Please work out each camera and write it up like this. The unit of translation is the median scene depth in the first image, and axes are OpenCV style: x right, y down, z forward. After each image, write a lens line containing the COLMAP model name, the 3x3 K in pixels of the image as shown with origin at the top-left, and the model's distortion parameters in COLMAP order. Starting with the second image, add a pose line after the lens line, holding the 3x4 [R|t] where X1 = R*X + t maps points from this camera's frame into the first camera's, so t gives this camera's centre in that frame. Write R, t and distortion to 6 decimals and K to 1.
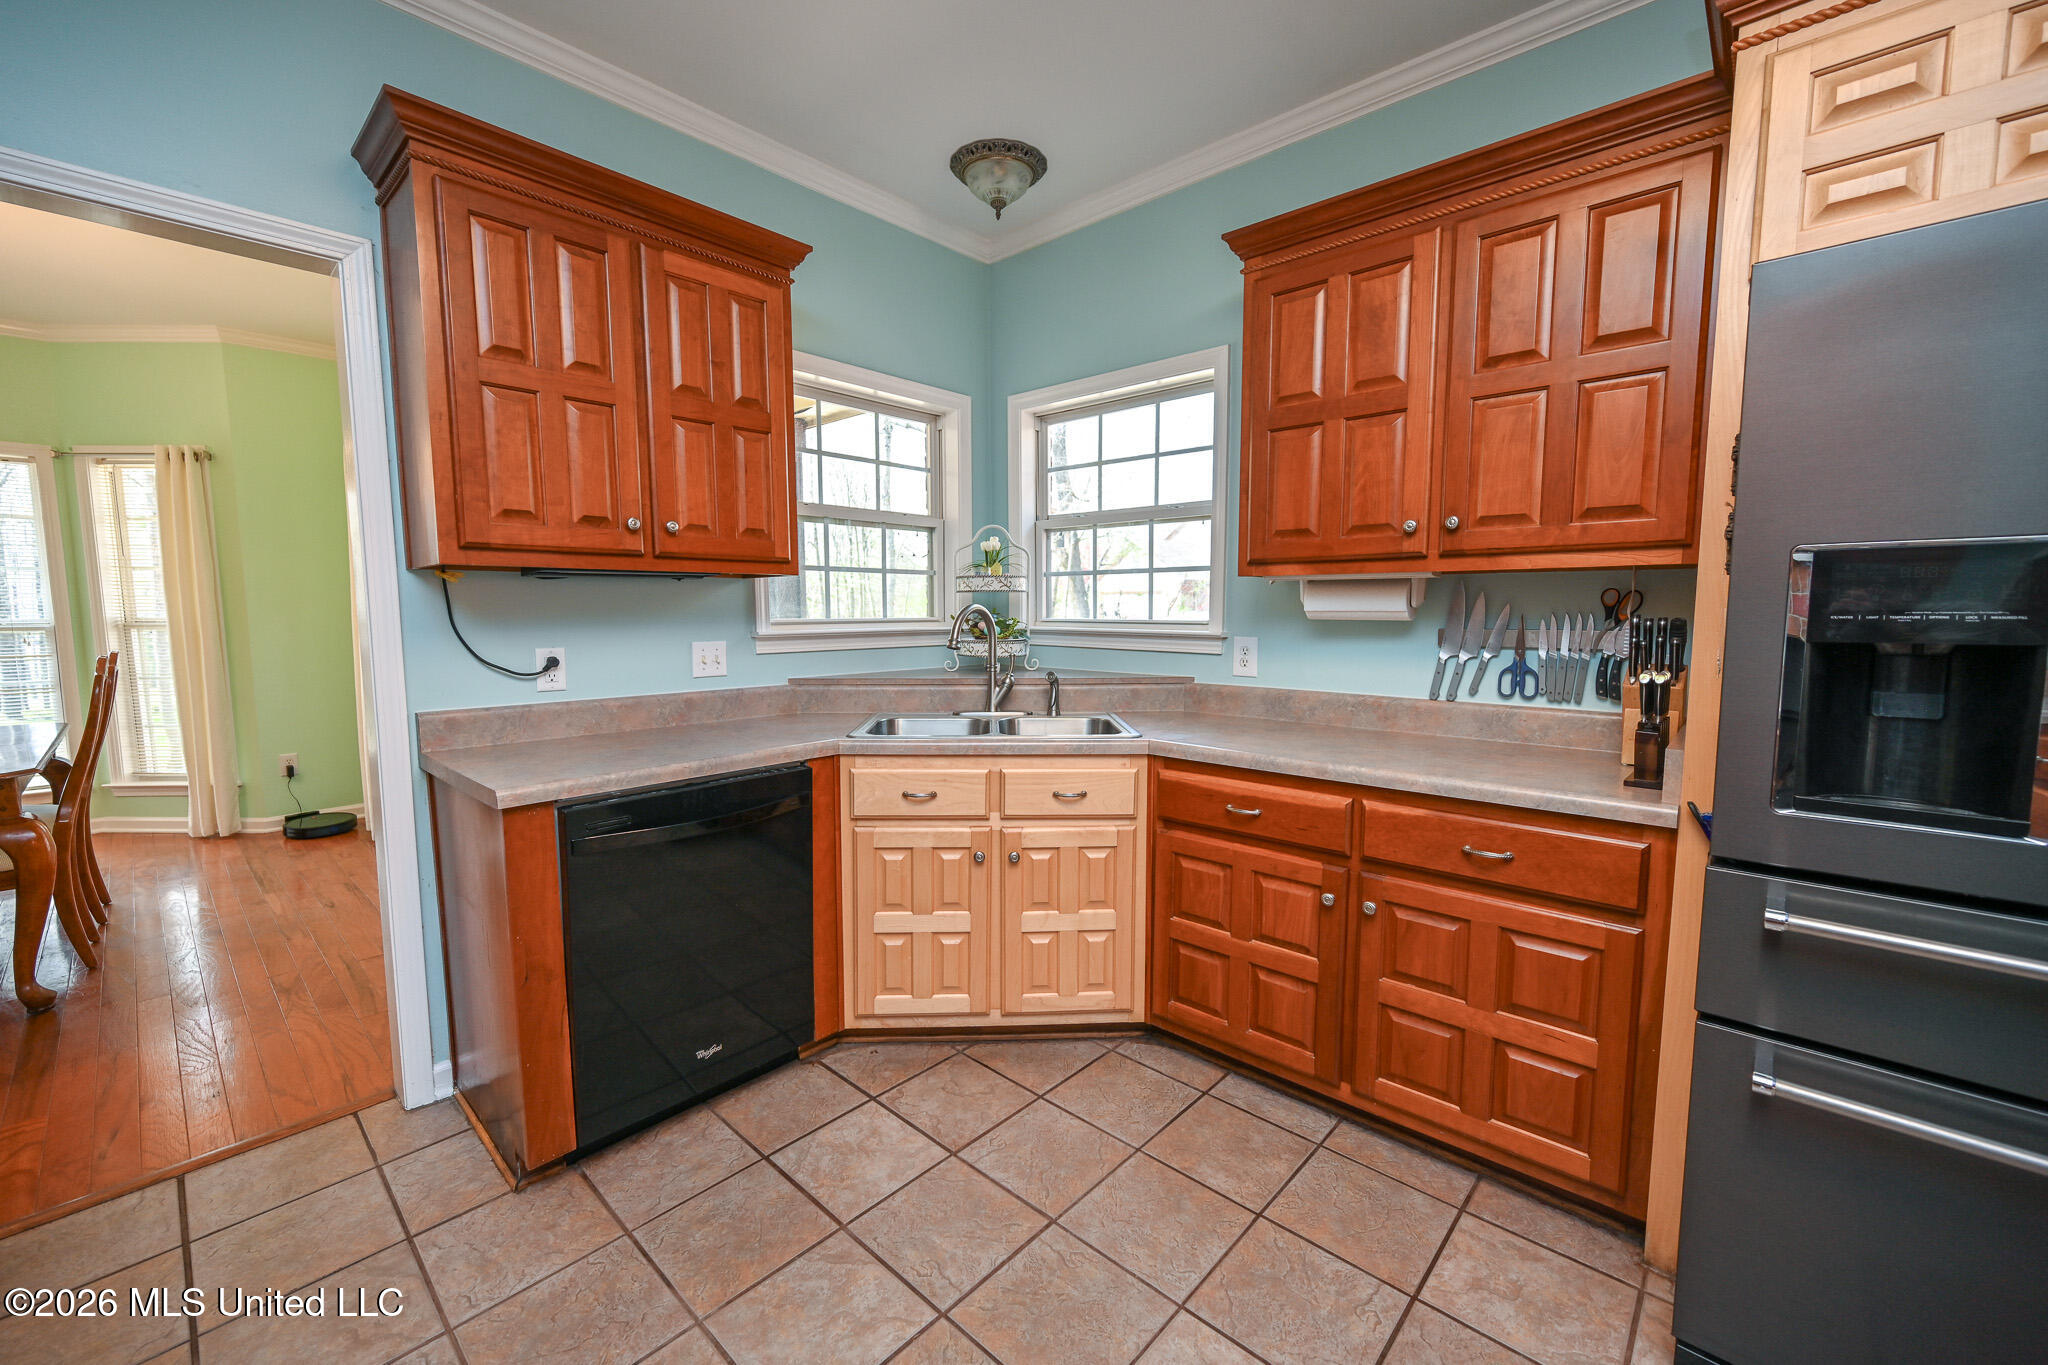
lens RADIAL K [[809.6, 0, 1018.7], [0, 809.6, 687.1], [0, 0, 1]] dist [0.000259, 0.000430]
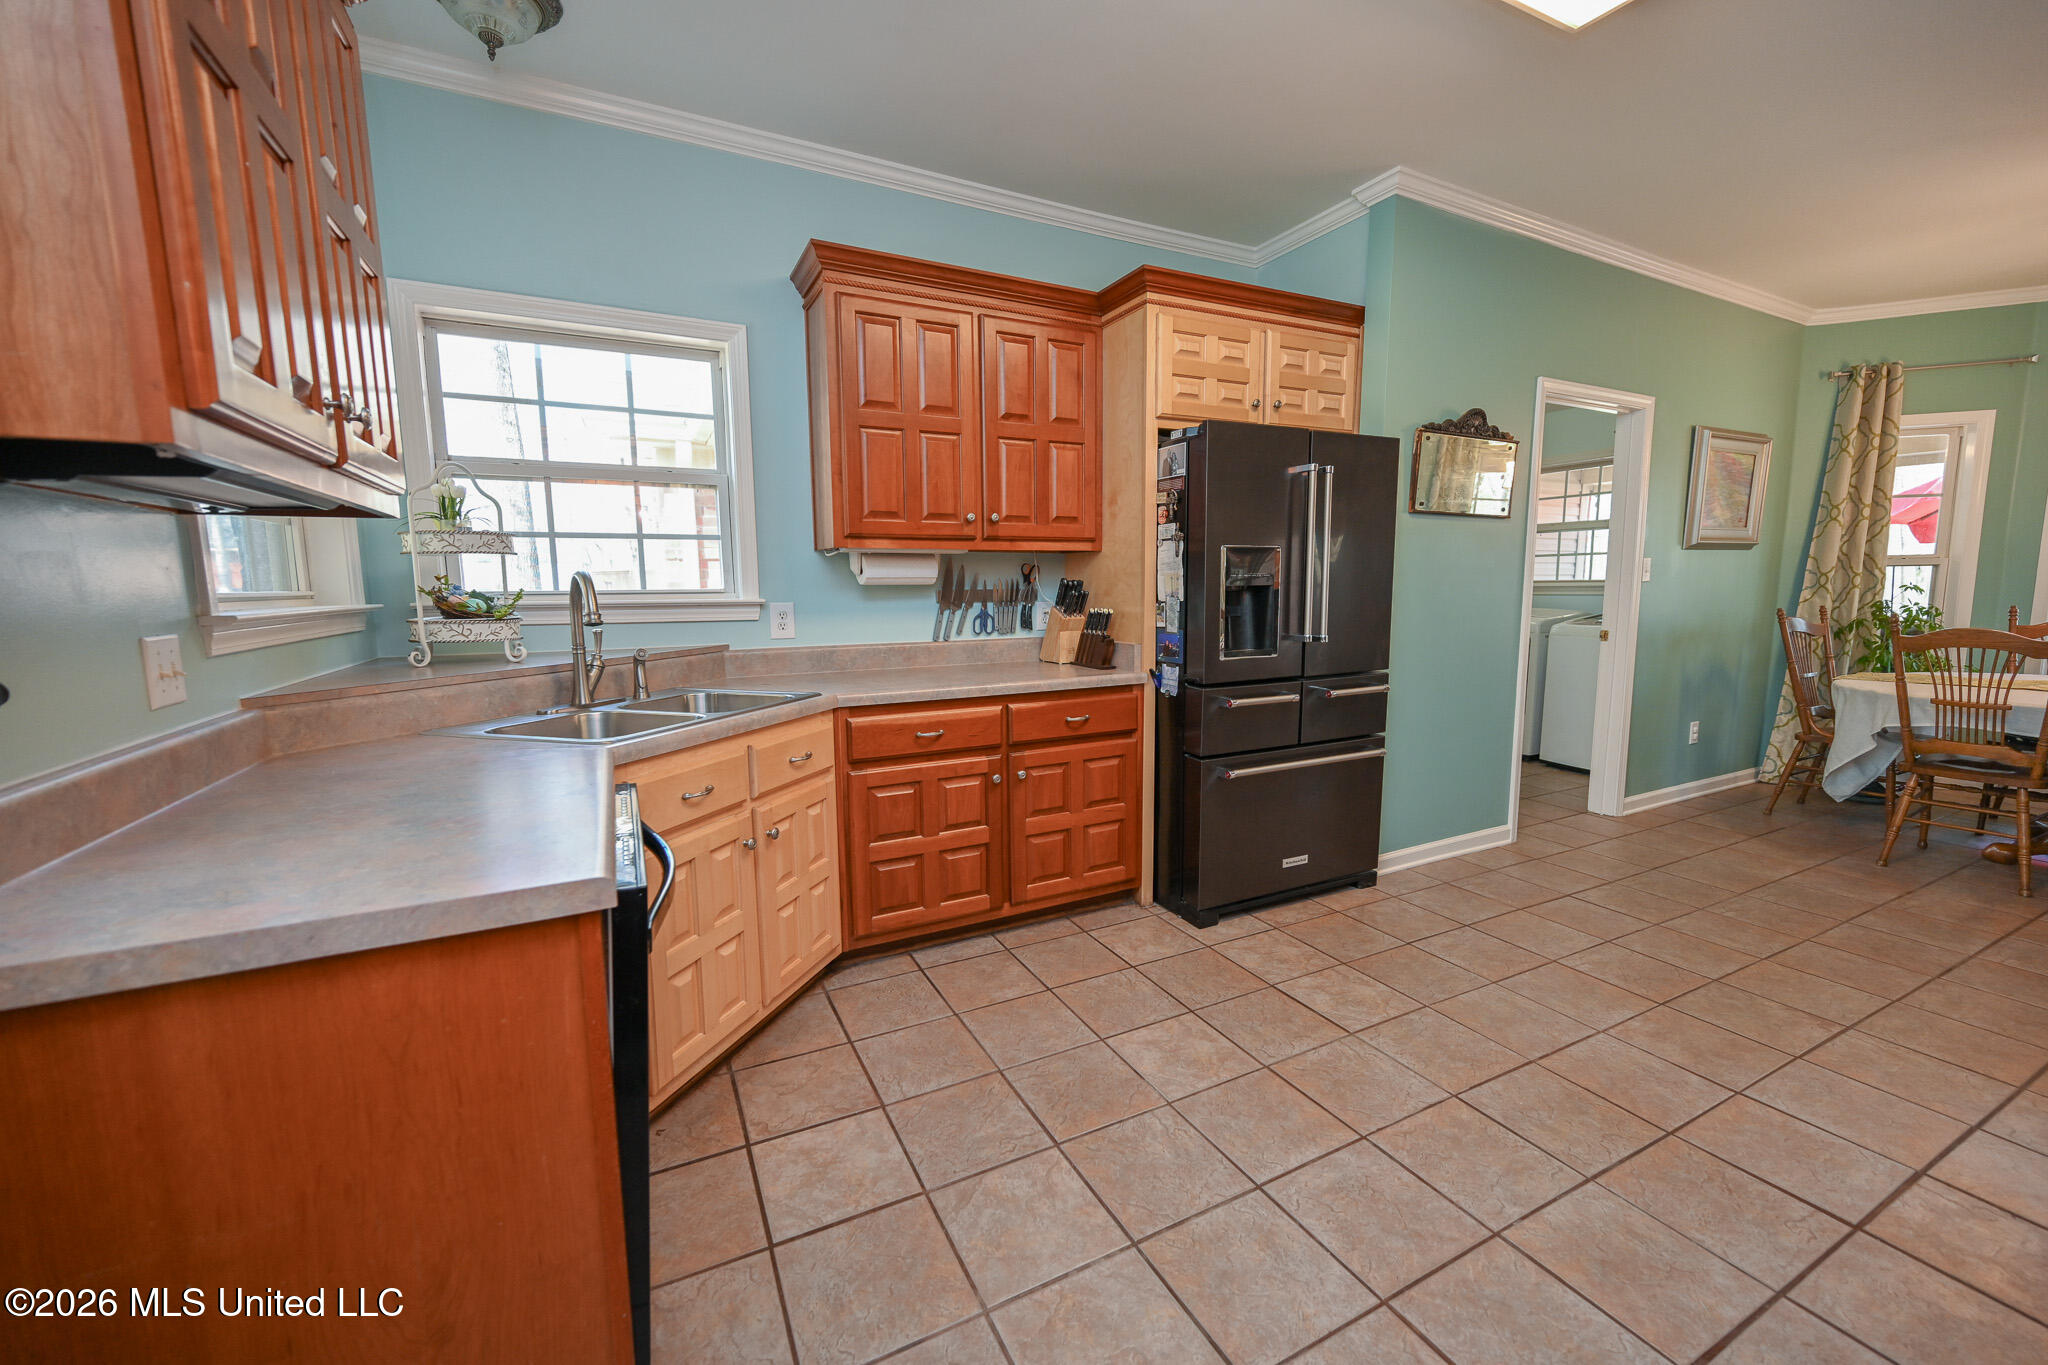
lens RADIAL K [[809.6, 0, 1038.3], [0, 809.6, 679.7], [0, 0, 1]] dist [0.000259, 0.000430]
pose [[0.341759, -0.113661, 0.932889, -0.769685], [0.100770, 0.991368, 0.083870, -0.018506], [-0.934370, 0.065344, 0.350262, 0.364259]]
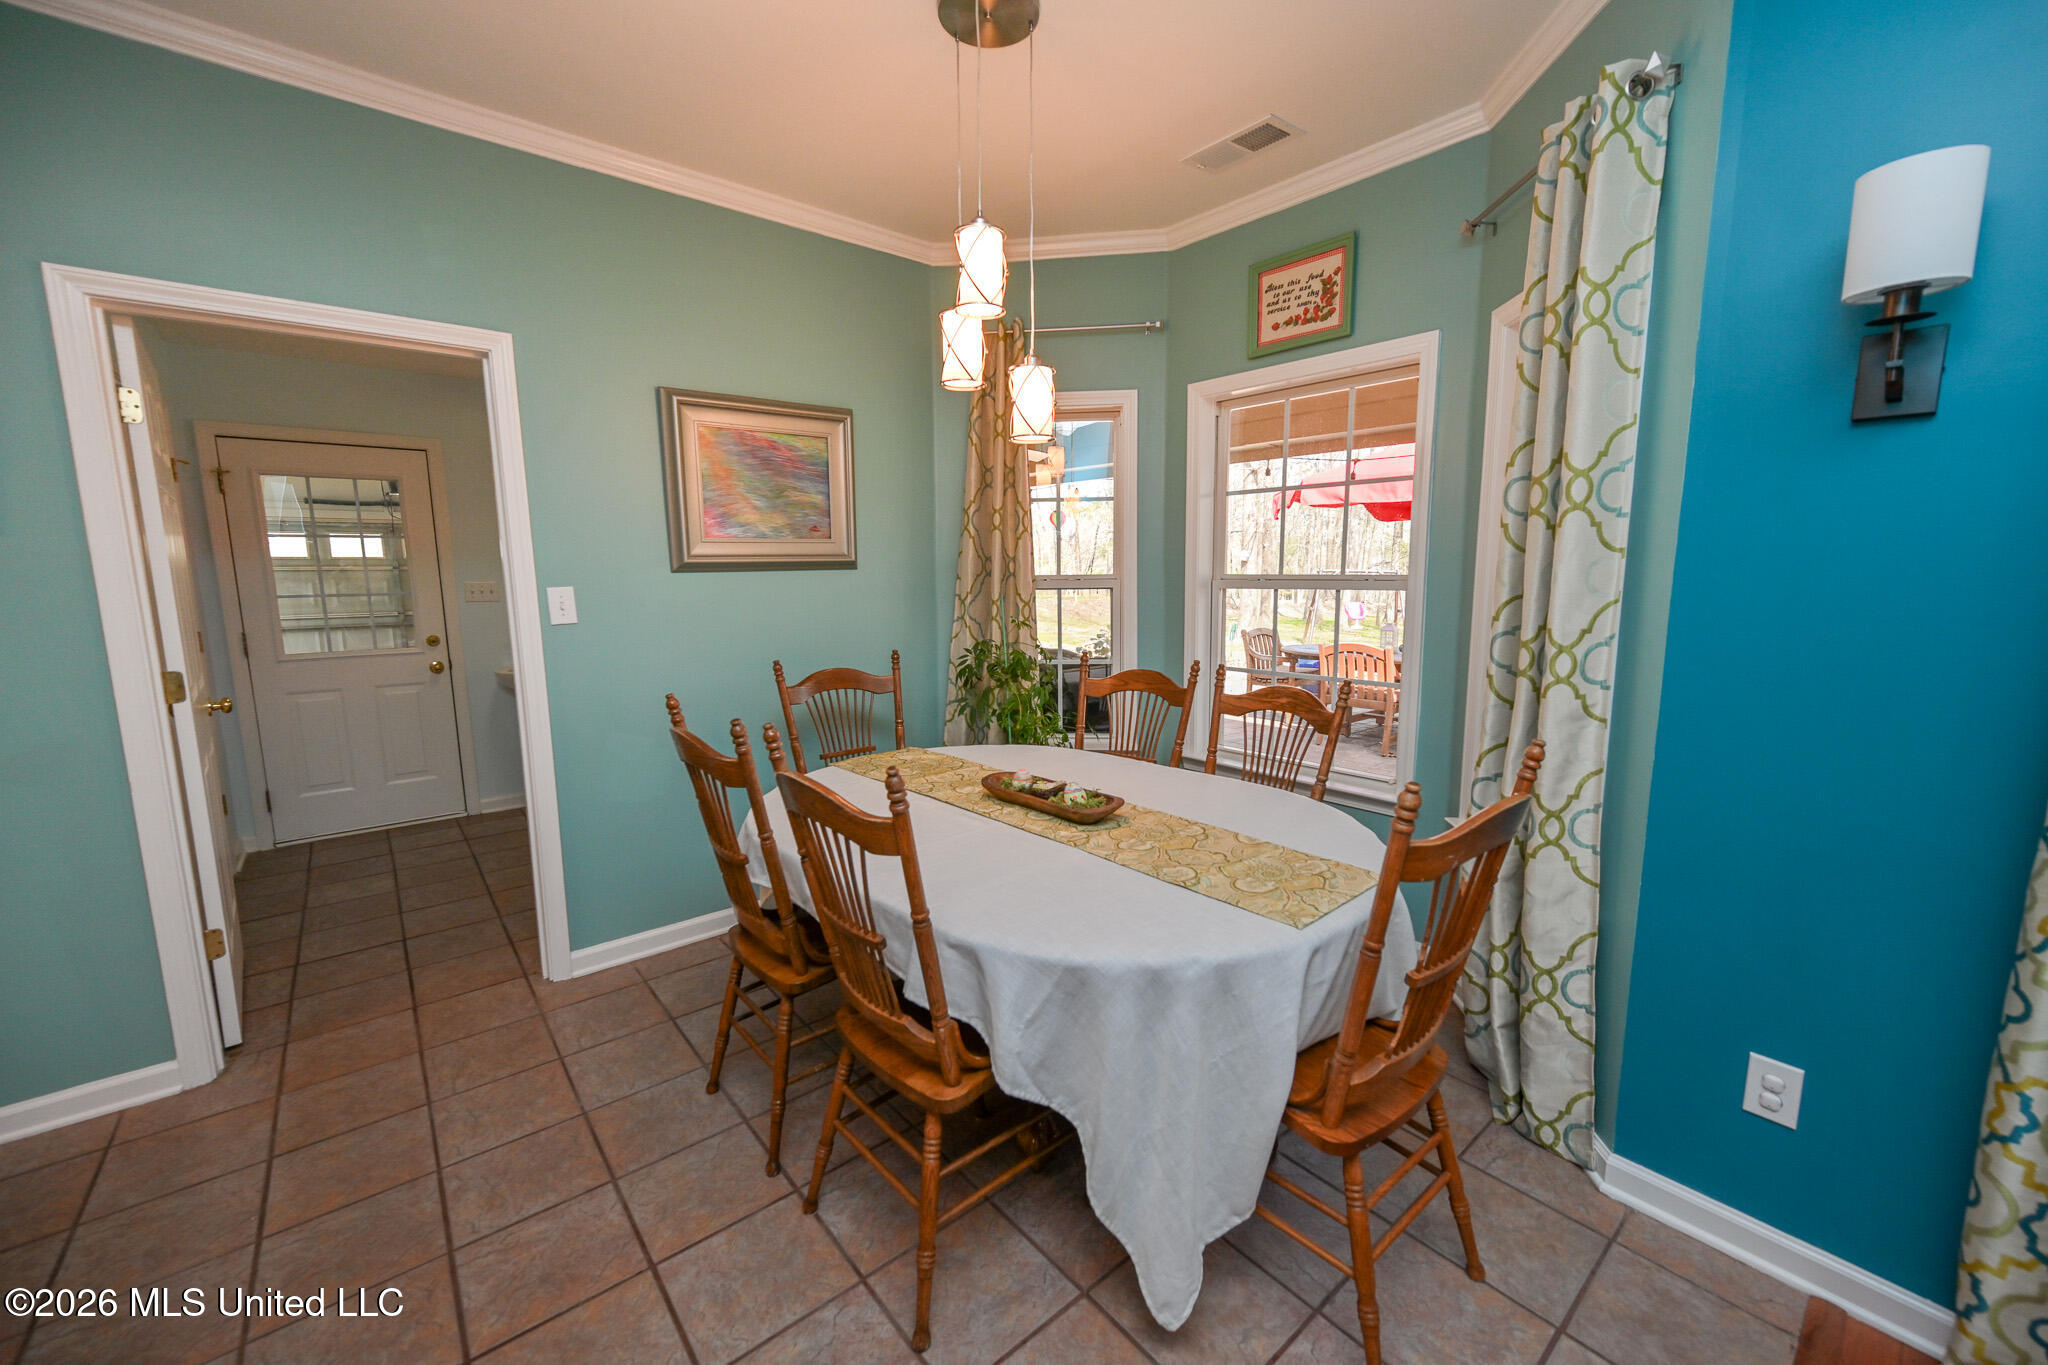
lens RADIAL K [[809.6, 0, 1020.9], [0, 809.6, 686.7], [0, 0, 1]] dist [0.000259, 0.000430]
pose [[0.130012, -0.140194, 0.981551, 0.369879], [0.105048, 0.986329, 0.126962, 0.066784], [-0.985932, 0.086603, 0.142962, -1.160112]]
